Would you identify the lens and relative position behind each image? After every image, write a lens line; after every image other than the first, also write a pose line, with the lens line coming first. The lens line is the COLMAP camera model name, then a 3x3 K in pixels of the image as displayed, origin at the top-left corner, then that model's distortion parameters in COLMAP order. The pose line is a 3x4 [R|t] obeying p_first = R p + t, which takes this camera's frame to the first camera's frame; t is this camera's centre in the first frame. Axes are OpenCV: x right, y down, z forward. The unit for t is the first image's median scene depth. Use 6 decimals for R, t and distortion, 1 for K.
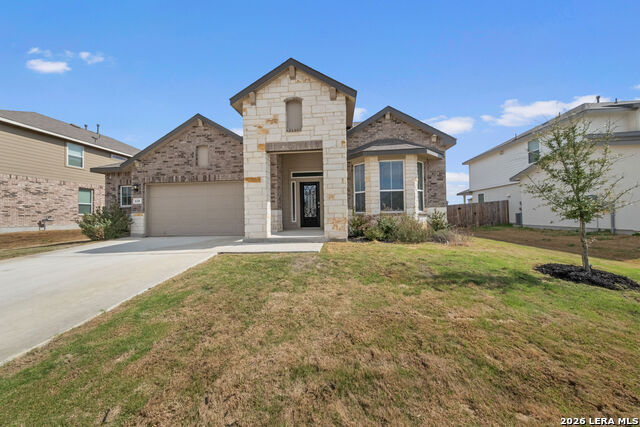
lens RADIAL K [[217.8, 0, 320.3], [0, 217.8, 212.8], [0, 0, 1]] dist [0.006321, 0.000087]
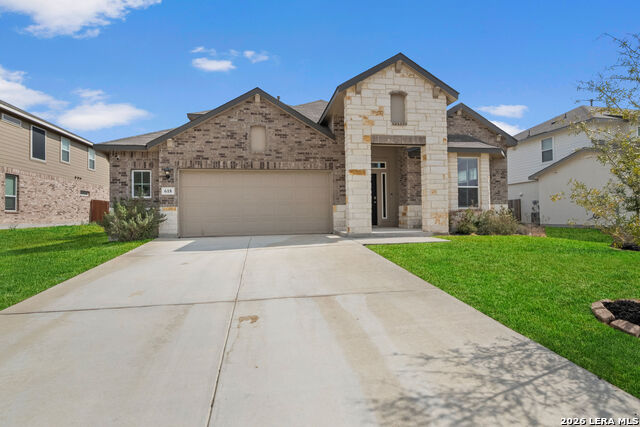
lens RADIAL K [[328.4, 0, 319.6], [0, 328.4, 213.0], [0, 0, 1]] dist [0.004989, -0.000440]
pose [[0.964230, 0.006552, 0.264988, -0.712564], [-0.005467, 0.999973, -0.004830, 0.029328], [-0.265012, 0.003209, 0.964240, -0.284051]]
